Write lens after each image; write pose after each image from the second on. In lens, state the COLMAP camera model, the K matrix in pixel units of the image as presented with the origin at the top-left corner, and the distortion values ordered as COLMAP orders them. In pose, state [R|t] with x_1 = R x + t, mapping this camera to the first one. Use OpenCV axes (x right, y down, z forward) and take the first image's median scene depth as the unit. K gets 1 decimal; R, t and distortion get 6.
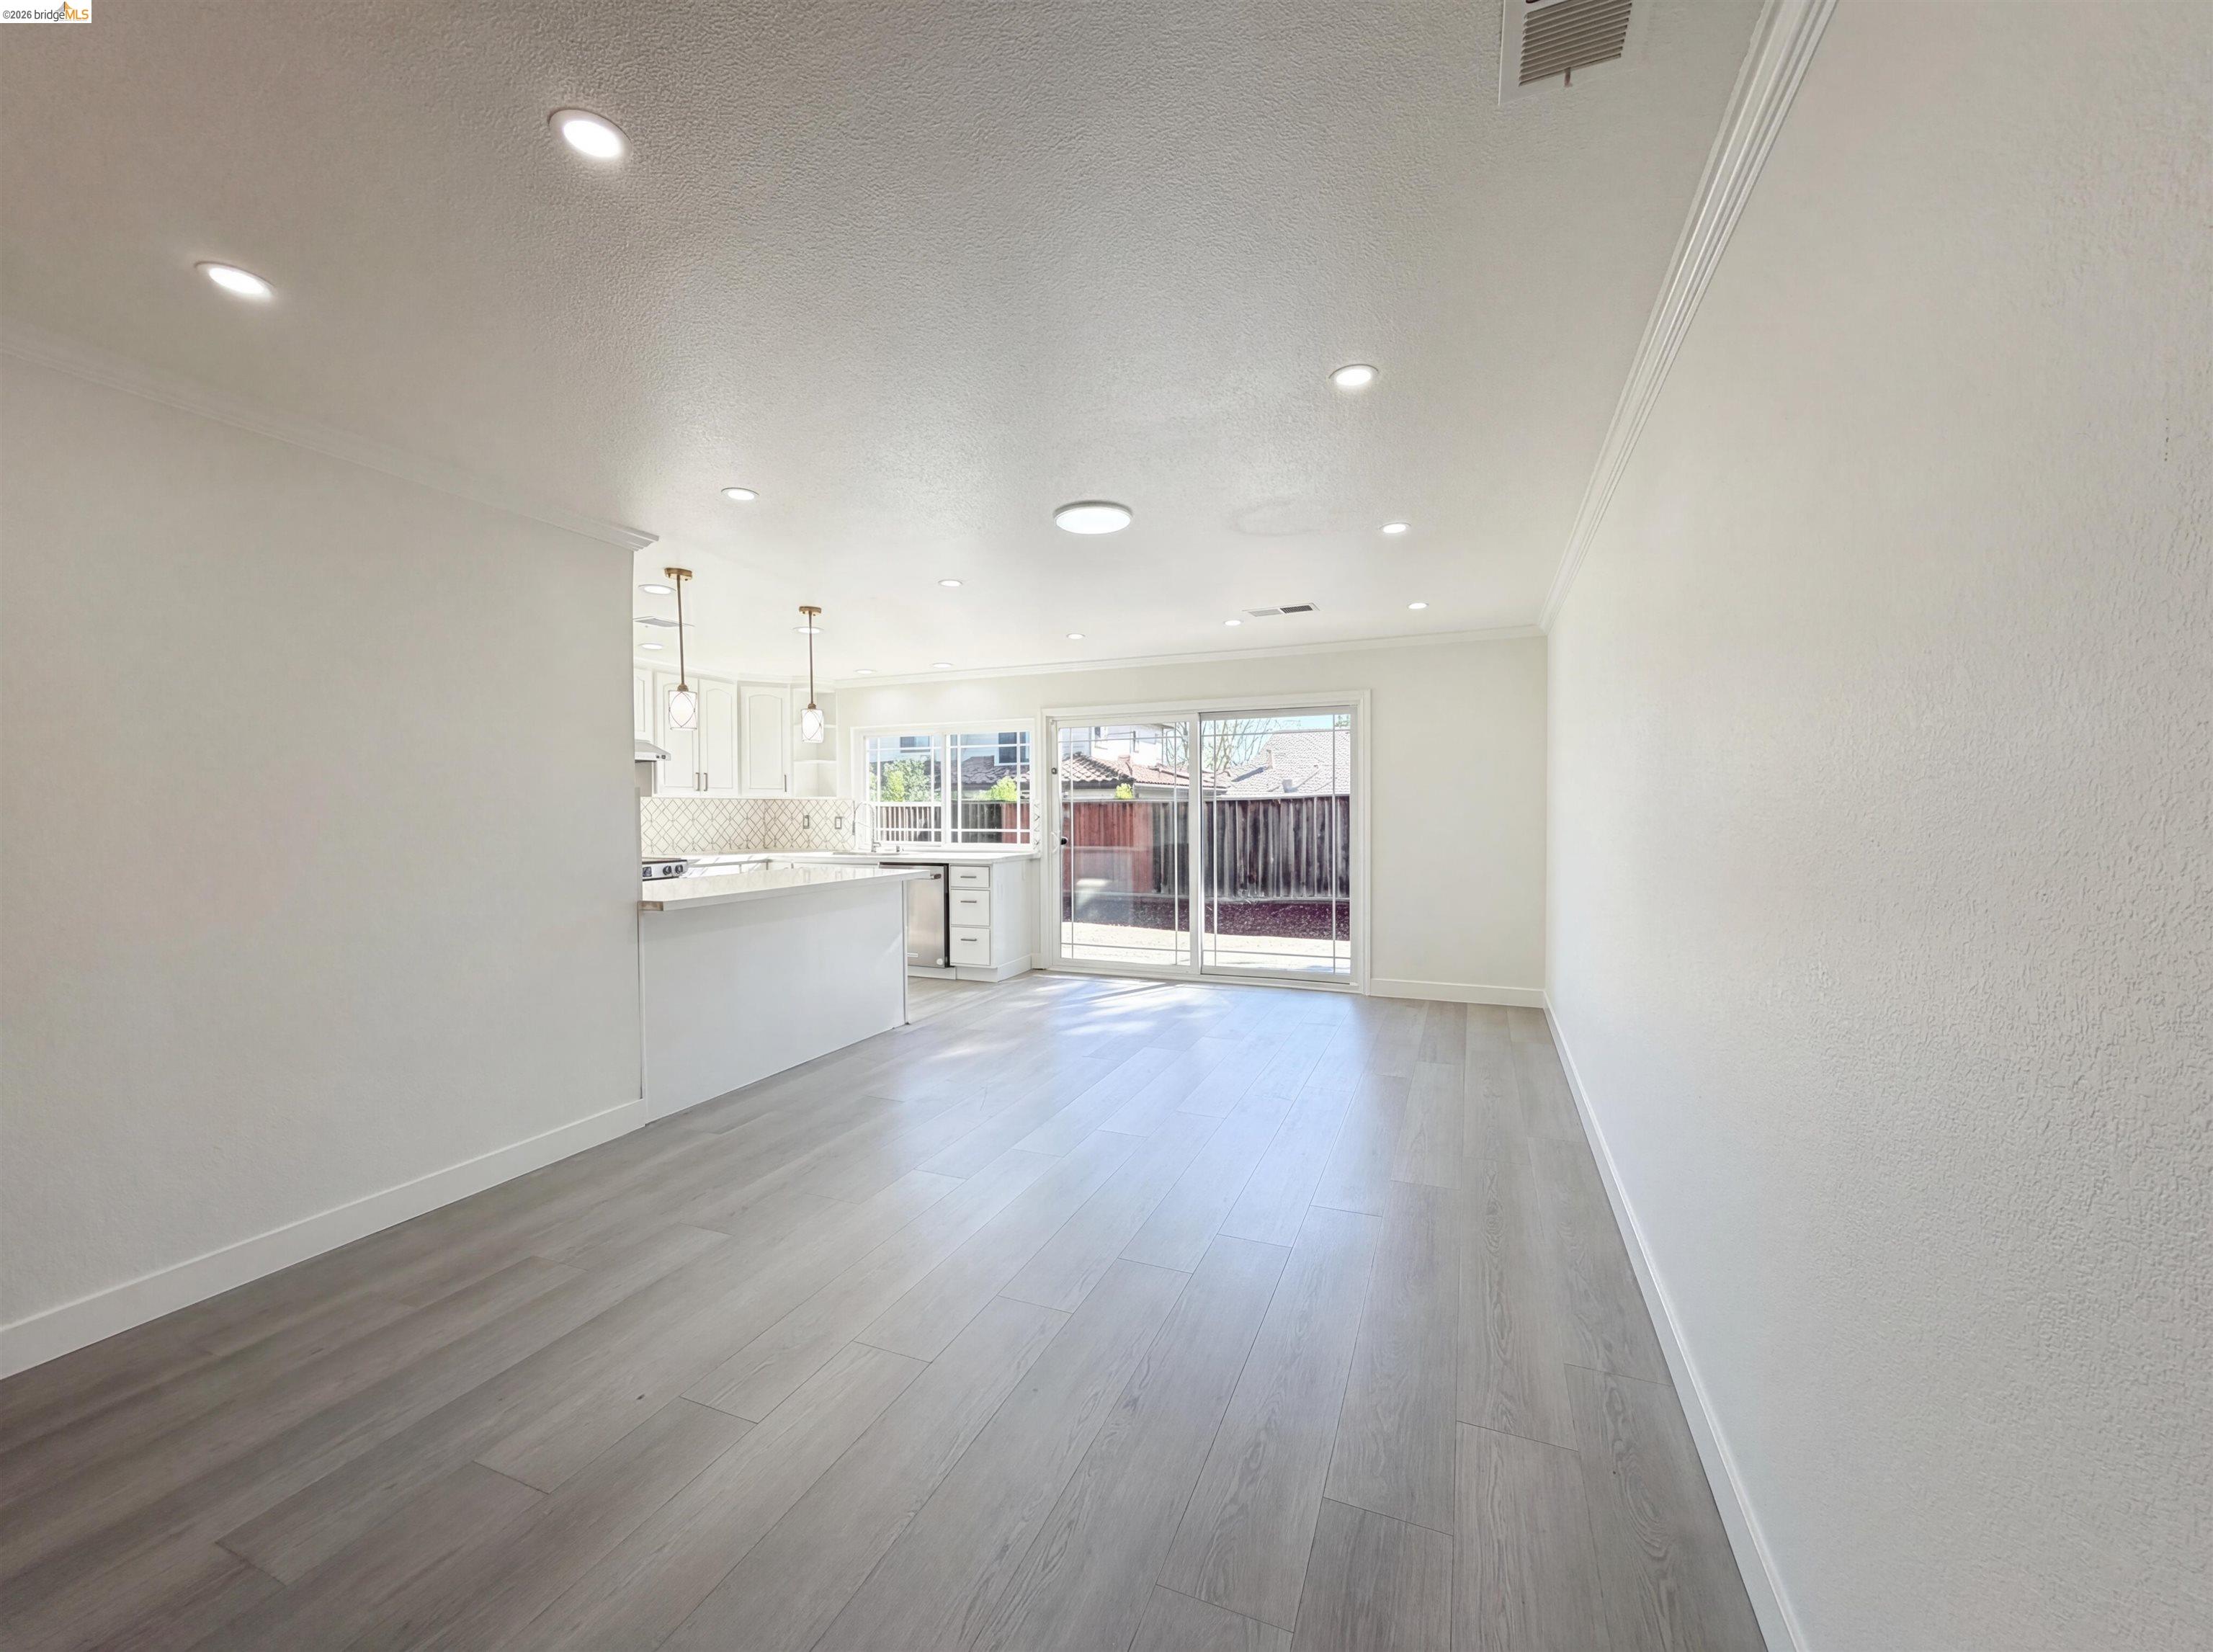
lens RADIAL K [[880.4, 0, 1101.8], [0, 880.4, 830.4], [0, 0, 1]] dist [-0.000065, -0.000342]
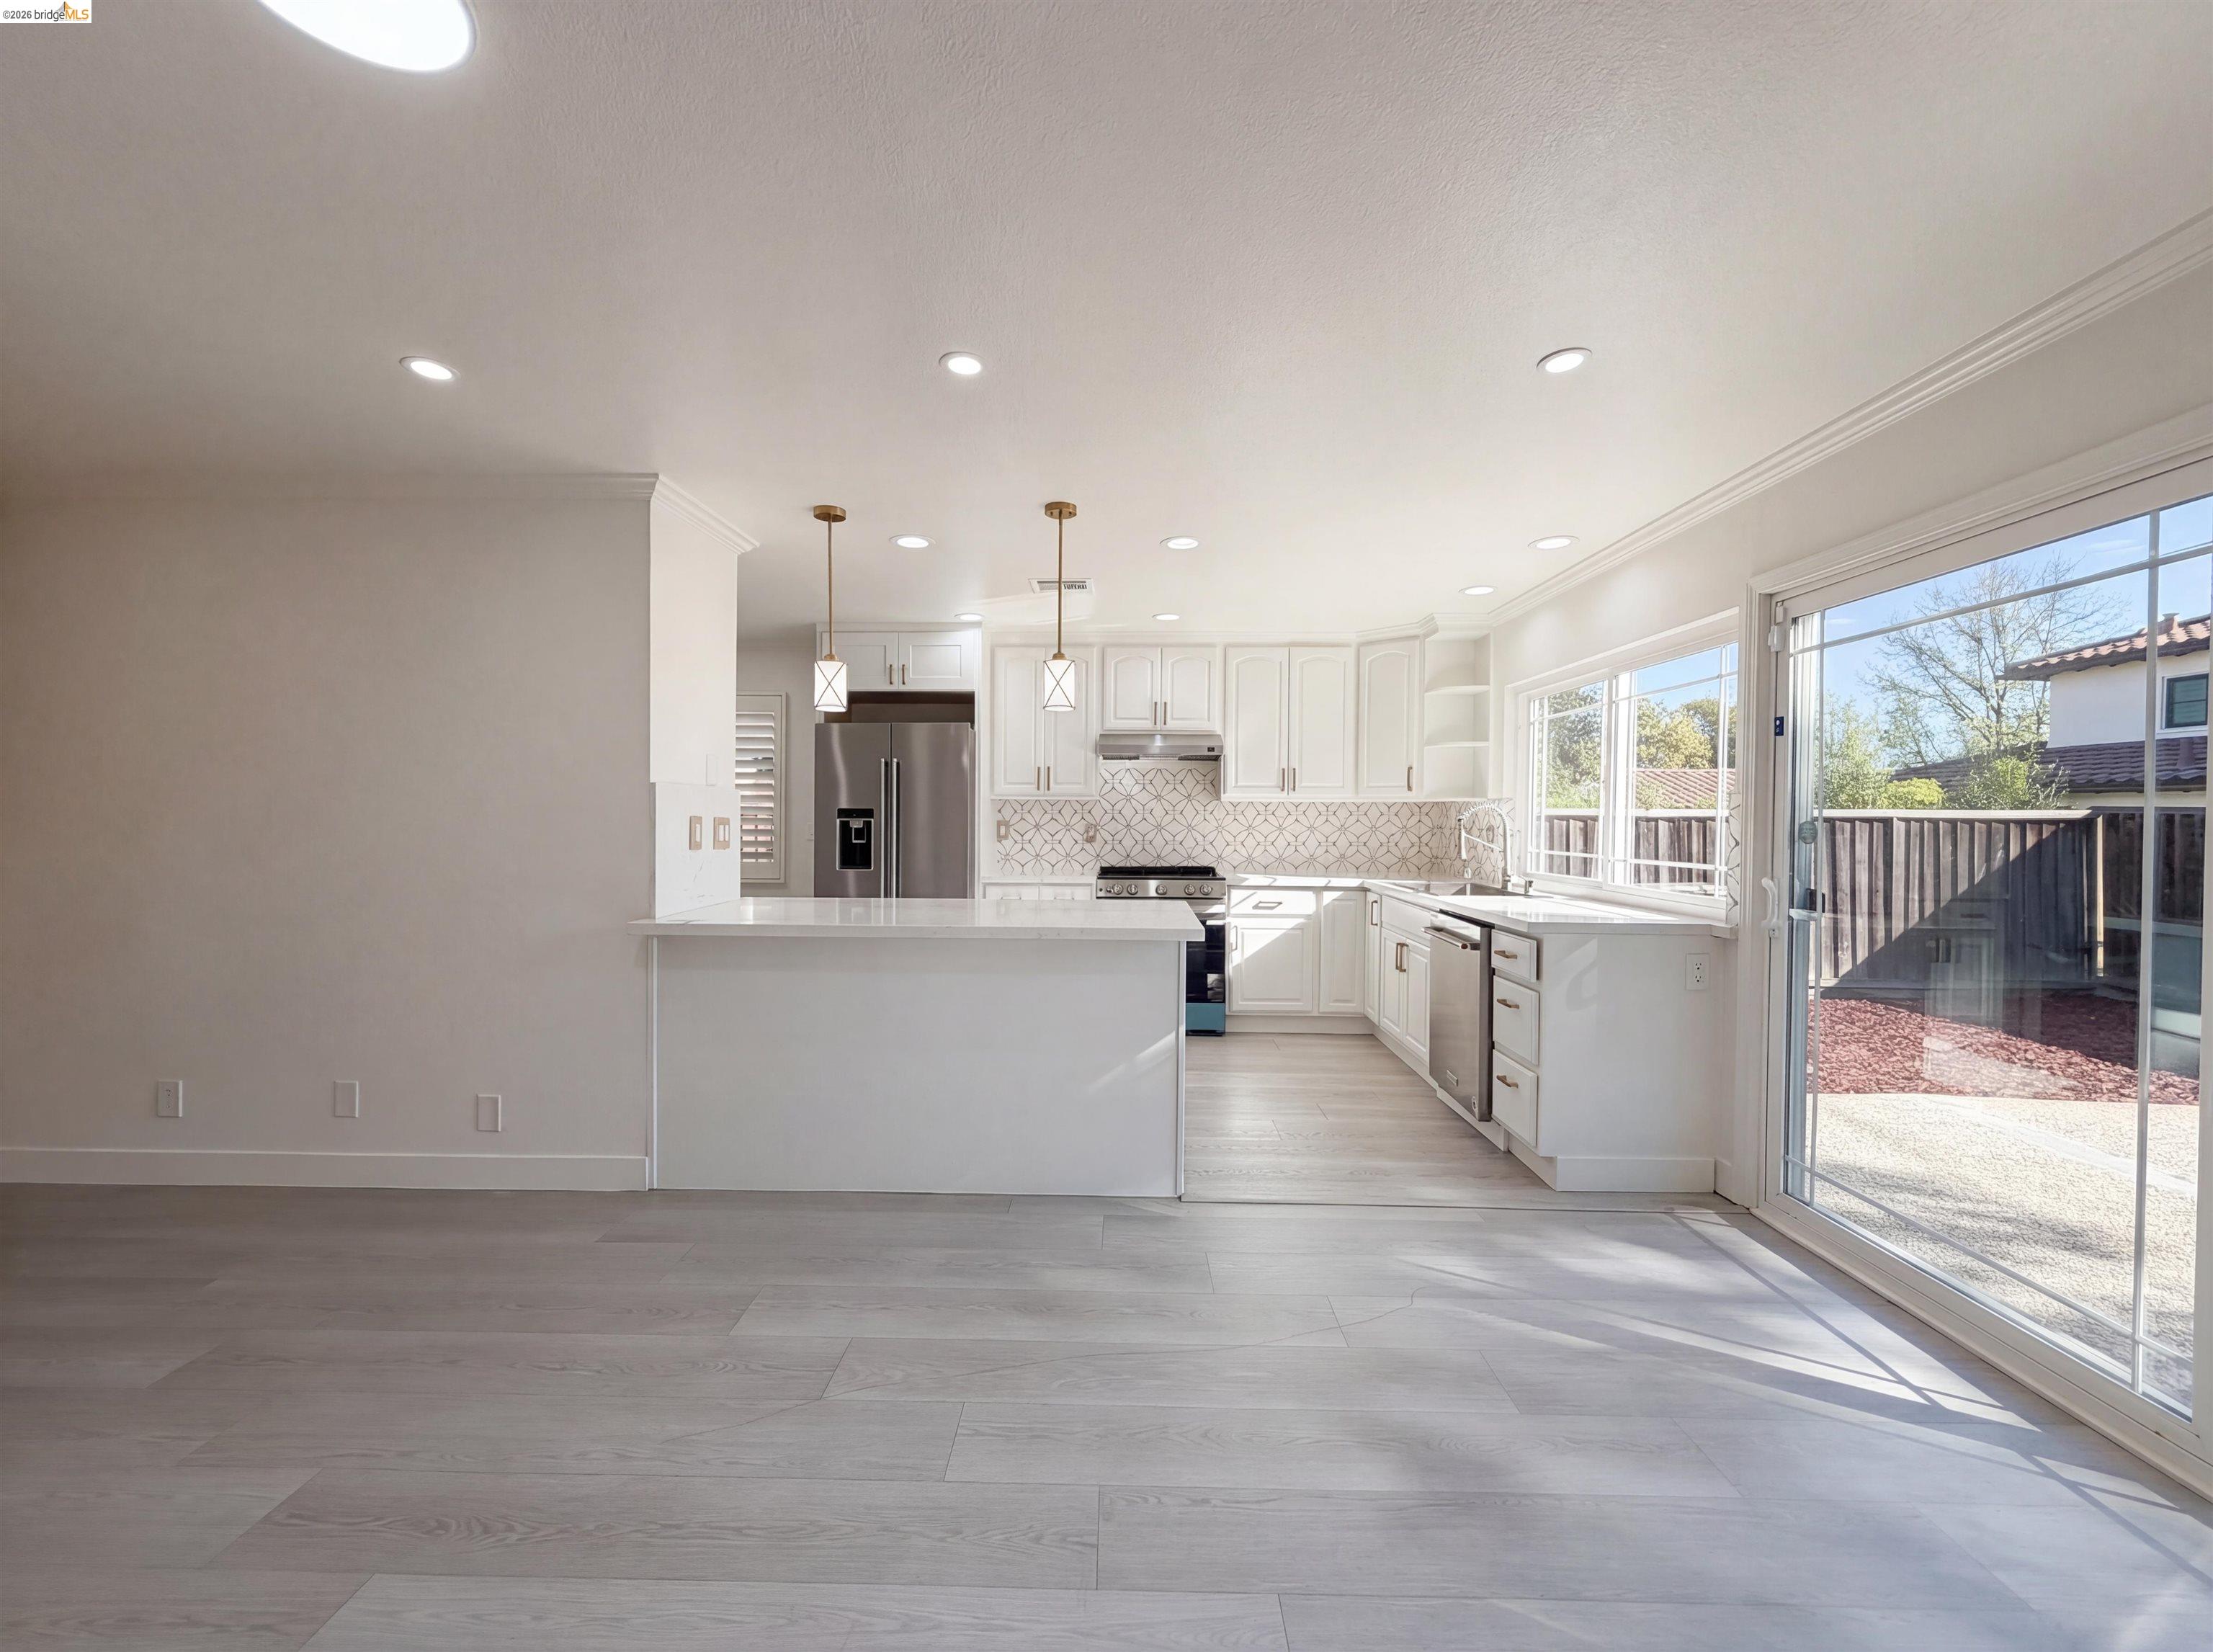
lens RADIAL K [[880.4, 0, 1101.8], [0, 880.4, 830.4], [0, 0, 1]] dist [-0.000065, -0.000342]
pose [[0.369700, 0.027997, -0.928729, 0.207715], [-0.037225, 0.999190, 0.015303, -0.016684], [0.928405, 0.028915, 0.370443, 0.559038]]
